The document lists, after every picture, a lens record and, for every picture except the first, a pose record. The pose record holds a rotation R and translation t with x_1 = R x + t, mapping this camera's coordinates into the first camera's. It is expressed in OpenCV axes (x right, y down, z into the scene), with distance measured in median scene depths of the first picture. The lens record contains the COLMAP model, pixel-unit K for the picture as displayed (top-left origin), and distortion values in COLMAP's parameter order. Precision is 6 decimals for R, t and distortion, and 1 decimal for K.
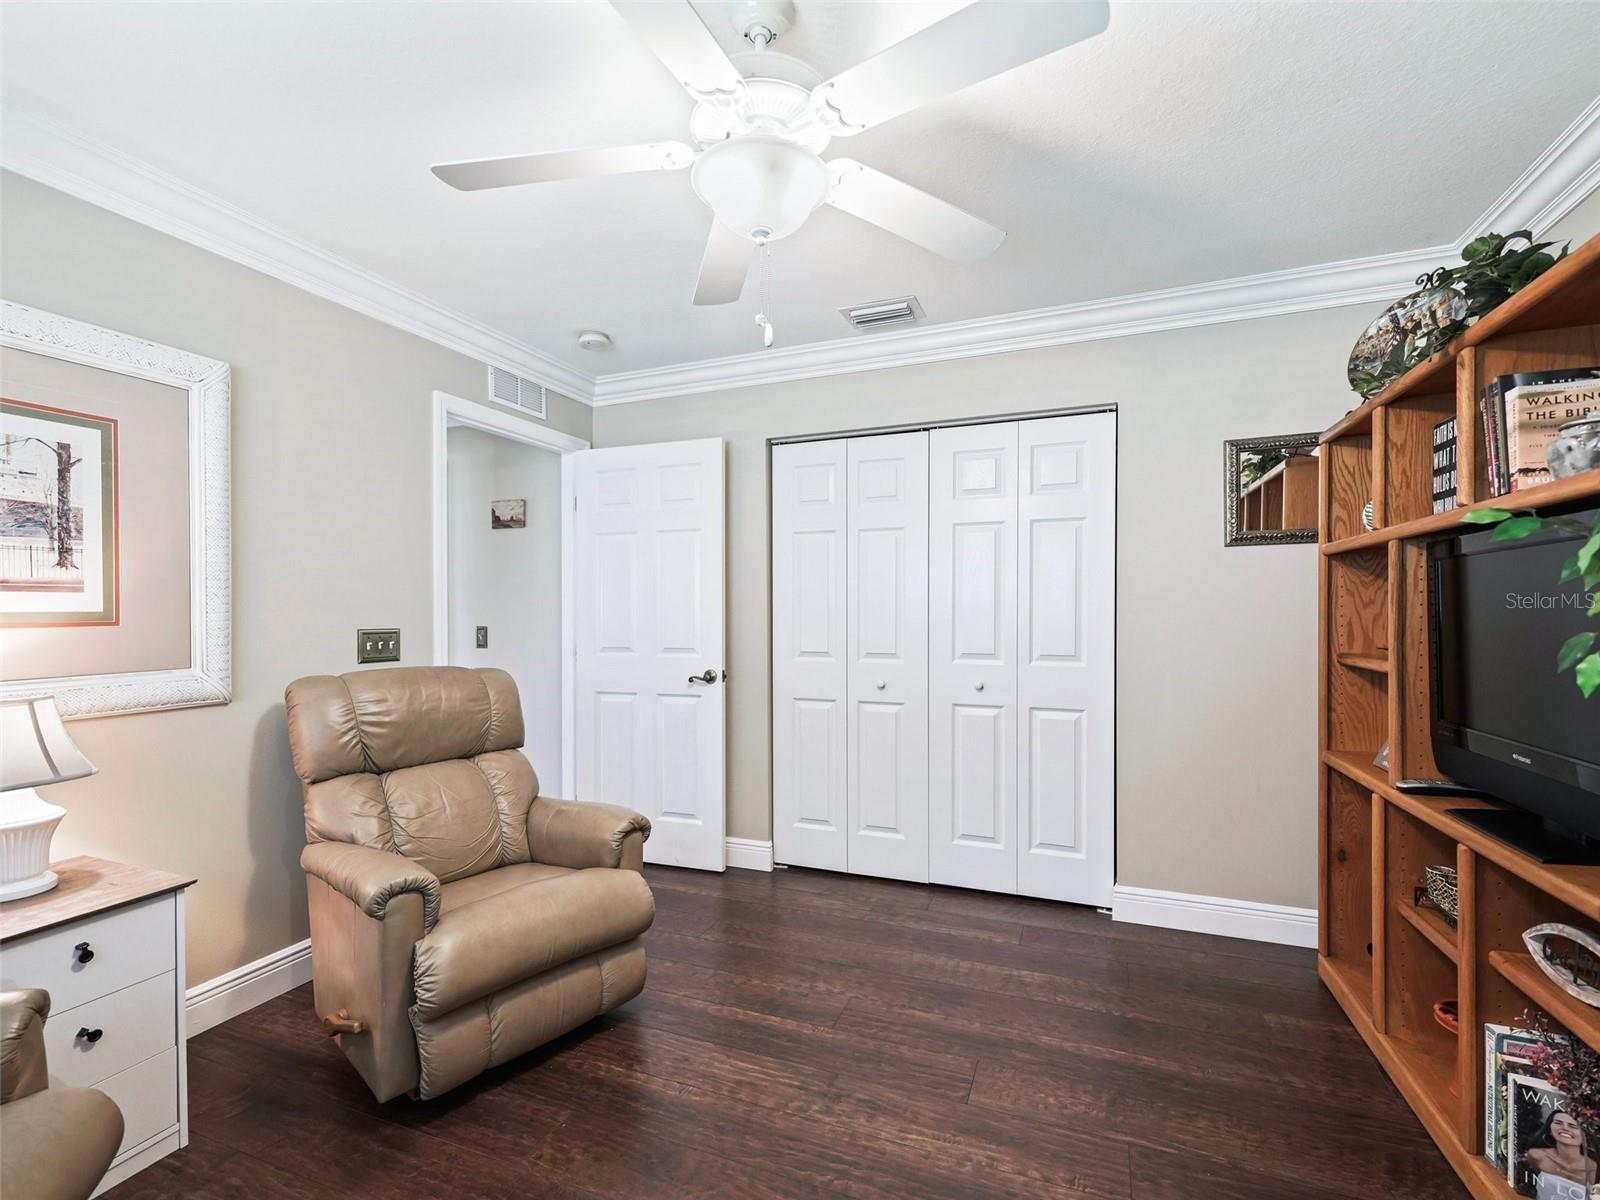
lens RADIAL K [[721.0, 0, 800.0], [0, 721.0, 600.0], [0, 0, 1]] dist [0.001751, -0.000123]
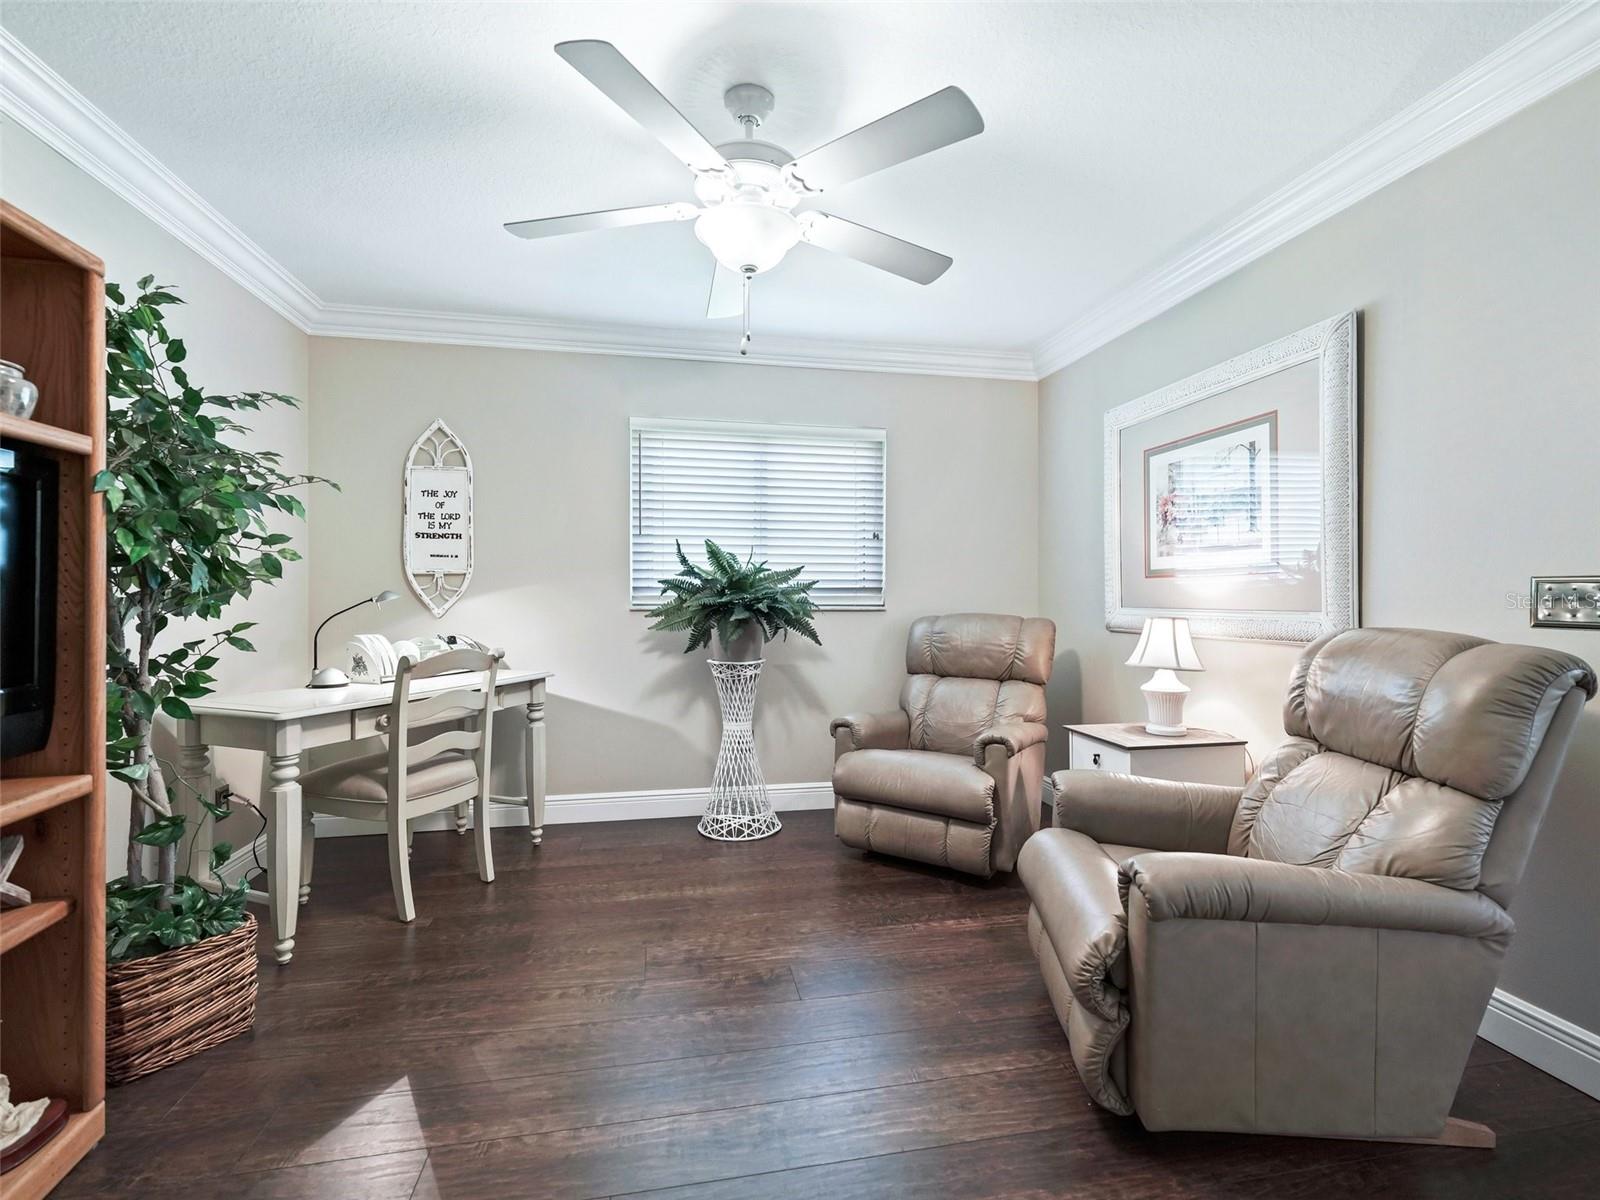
lens RADIAL K [[721.0, 0, 800.0], [0, 721.0, 600.0], [0, 0, 1]] dist [0.001751, -0.000123]
pose [[-0.840053, 0.010098, -0.542410, 0.448132], [-0.000459, 0.999813, 0.019323, 0.058738], [0.542504, 0.016481, -0.839892, 1.658302]]
